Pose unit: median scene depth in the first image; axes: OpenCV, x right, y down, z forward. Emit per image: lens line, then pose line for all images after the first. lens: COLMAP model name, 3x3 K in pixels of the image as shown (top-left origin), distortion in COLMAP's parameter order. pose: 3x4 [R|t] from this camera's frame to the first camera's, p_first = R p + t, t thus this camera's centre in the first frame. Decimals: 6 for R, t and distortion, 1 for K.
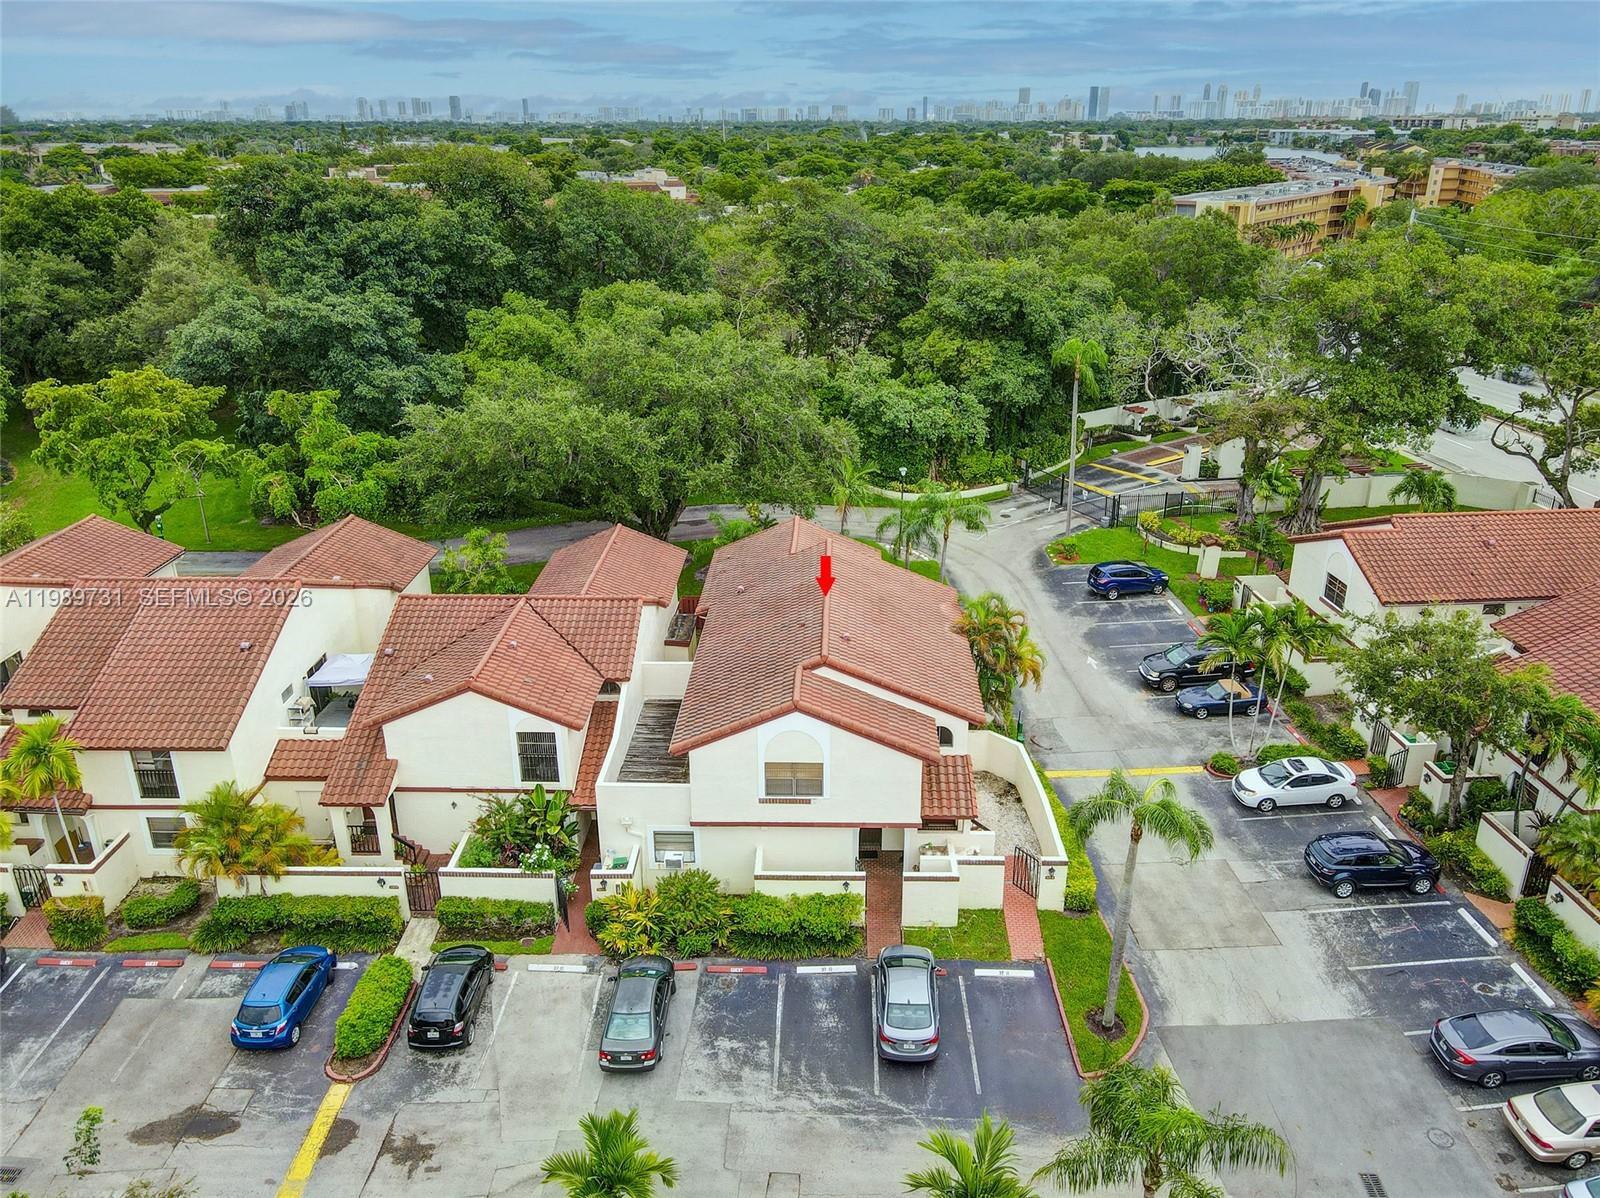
lens RADIAL K [[1162.5, 0, 812.7], [0, 1162.5, 605.5], [0, 0, 1]] dist [-0.010417, 0.057296]
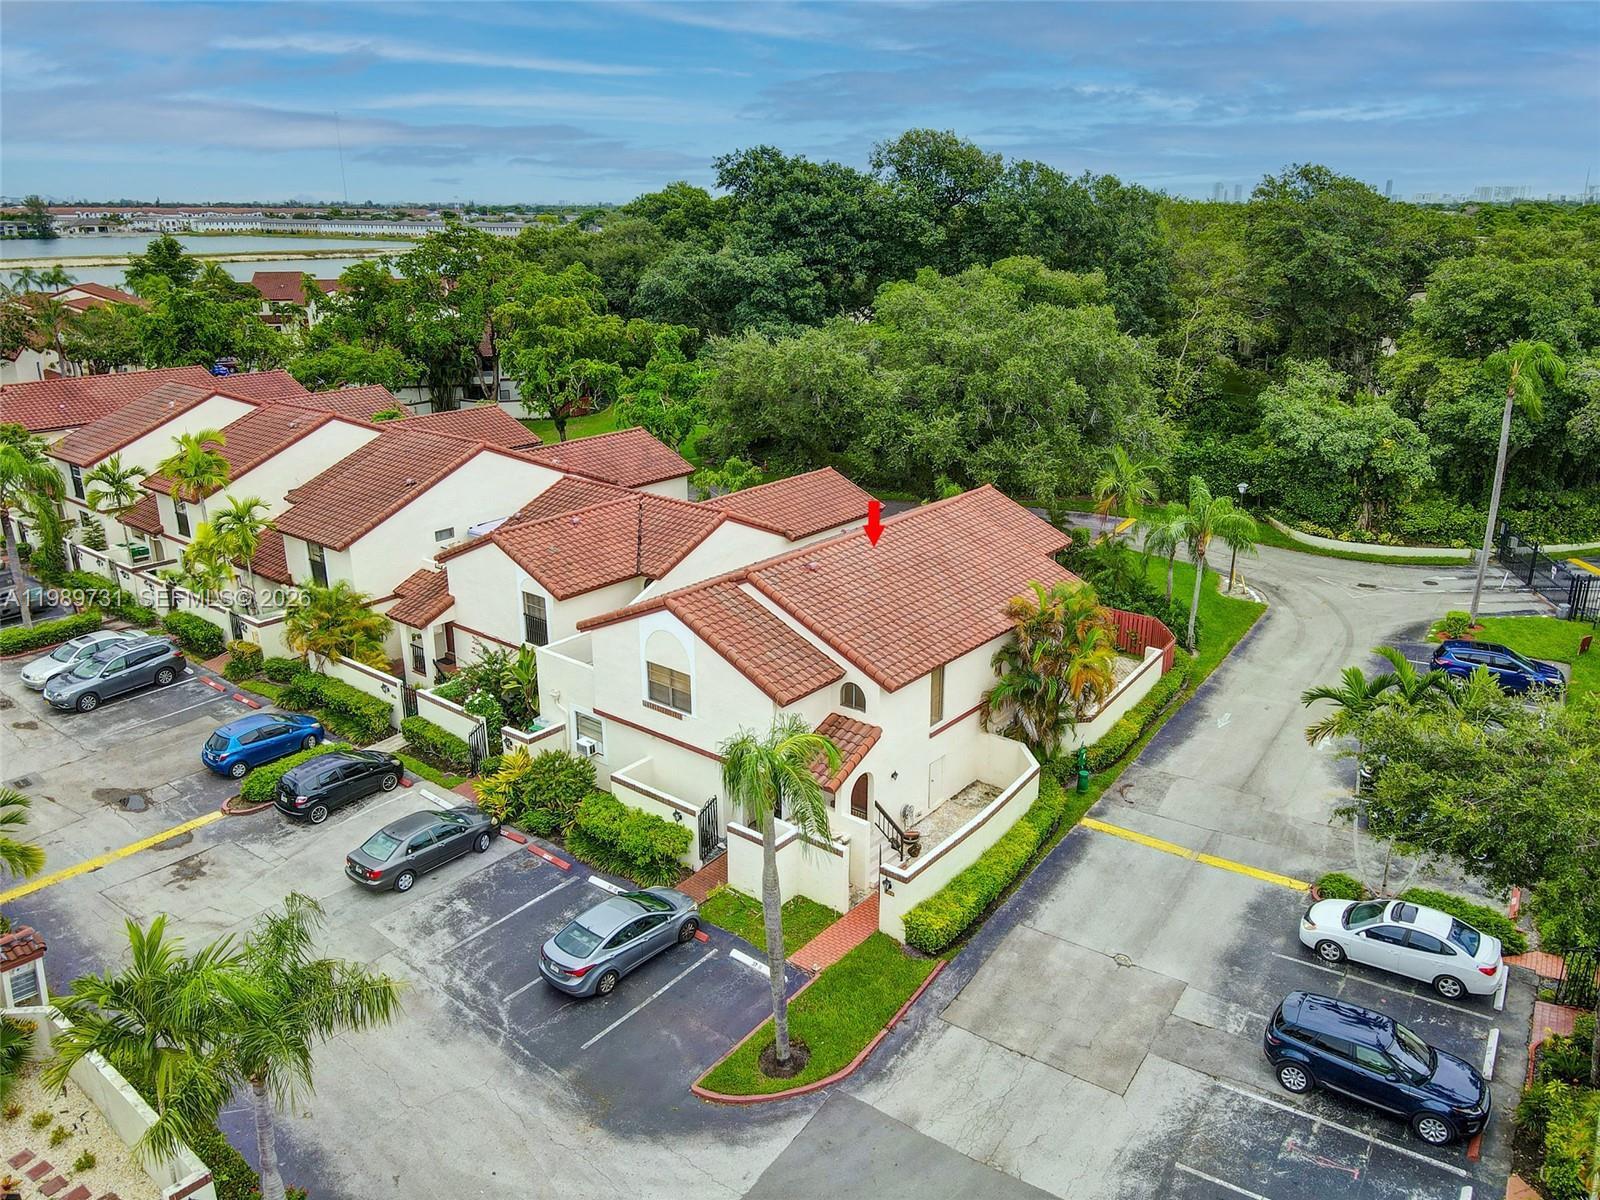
lens RADIAL K [[1162.5, 0, 812.7], [0, 1162.5, 606.5], [0, 0, 1]] dist [-0.010417, 0.057296]
pose [[0.791326, 0.201607, -0.577199, 0.569456], [-0.237409, 0.971312, 0.013784, 0.046485], [0.563419, 0.126125, 0.816487, 0.297583]]
